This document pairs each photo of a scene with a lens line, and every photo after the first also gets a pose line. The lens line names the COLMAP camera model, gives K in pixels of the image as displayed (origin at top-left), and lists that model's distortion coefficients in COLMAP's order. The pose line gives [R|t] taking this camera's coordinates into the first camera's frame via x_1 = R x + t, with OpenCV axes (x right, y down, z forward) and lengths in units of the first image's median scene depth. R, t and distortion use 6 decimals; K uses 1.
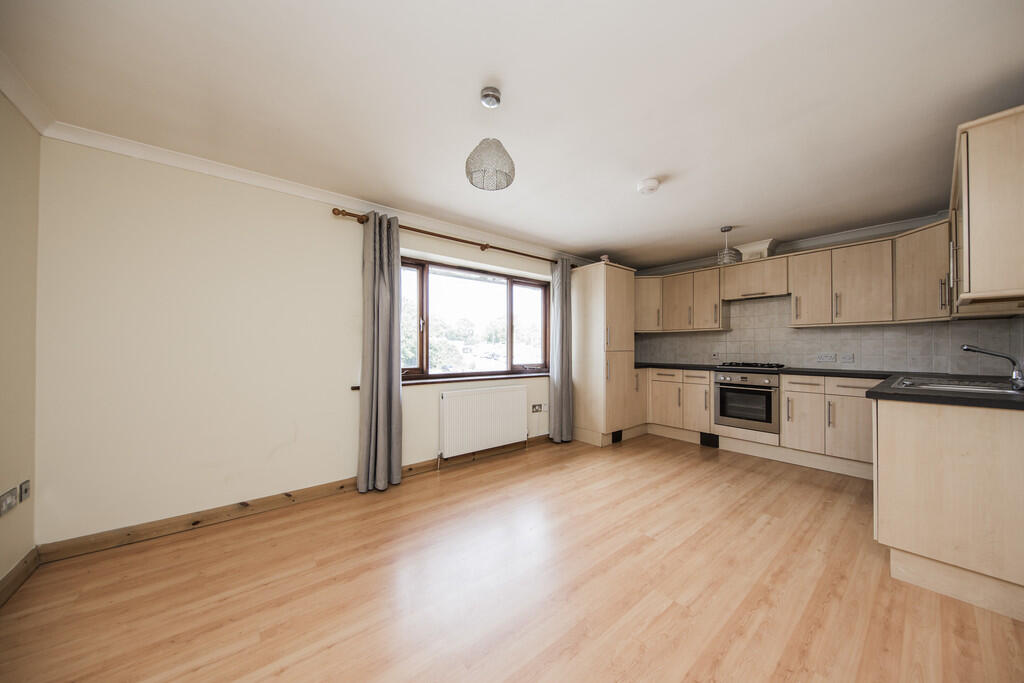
lens RADIAL K [[341.0, 0, 516.5], [0, 341.0, 346.9], [0, 0, 1]] dist [0.009862, -0.005888]
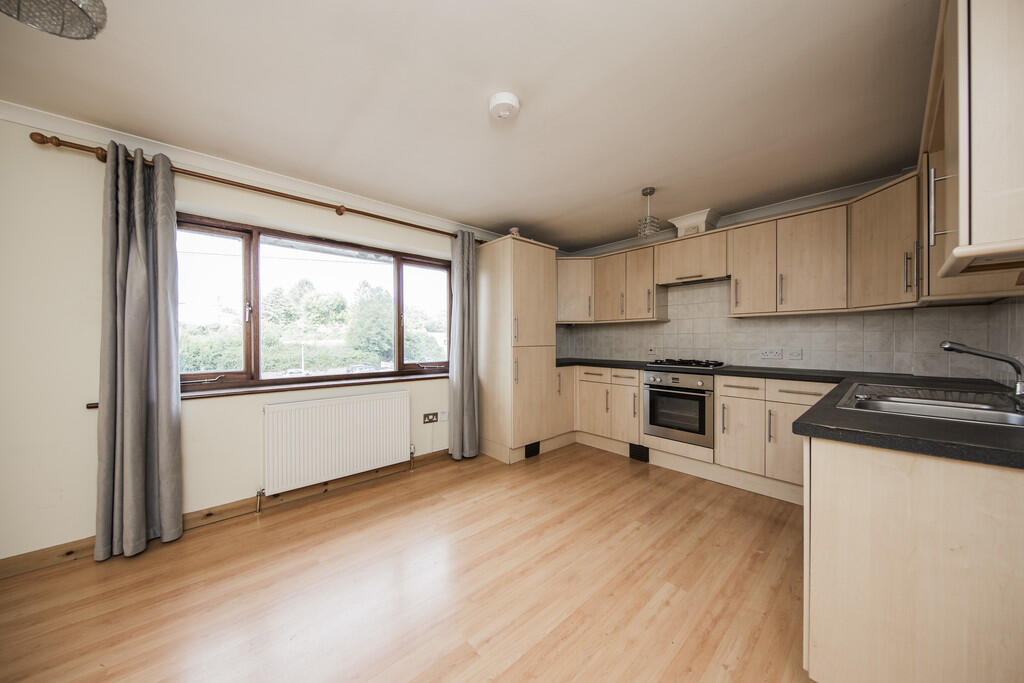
lens RADIAL K [[338.4, 0, 521.5], [0, 338.4, 342.5], [0, 0, 1]] dist [0.011498, -0.006029]
pose [[0.998285, -0.003731, 0.058423, 0.267856], [0.003030, 0.999922, 0.012080, -0.007801], [-0.058464, -0.011883, 0.998219, 0.227591]]
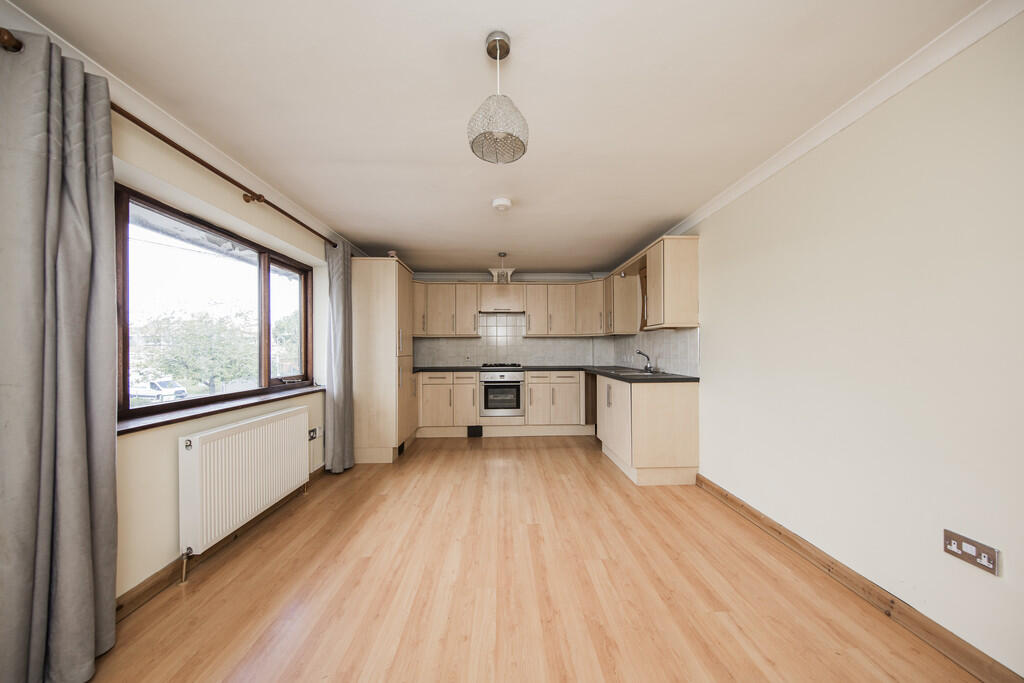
lens RADIAL K [[341.0, 0, 516.5], [0, 341.0, 346.9], [0, 0, 1]] dist [0.009862, -0.005888]
pose [[0.598123, 0.003082, 0.801398, -0.320858], [0.003353, 0.999974, -0.006348, -0.007055], [-0.801397, 0.006485, 0.598098, 0.227023]]
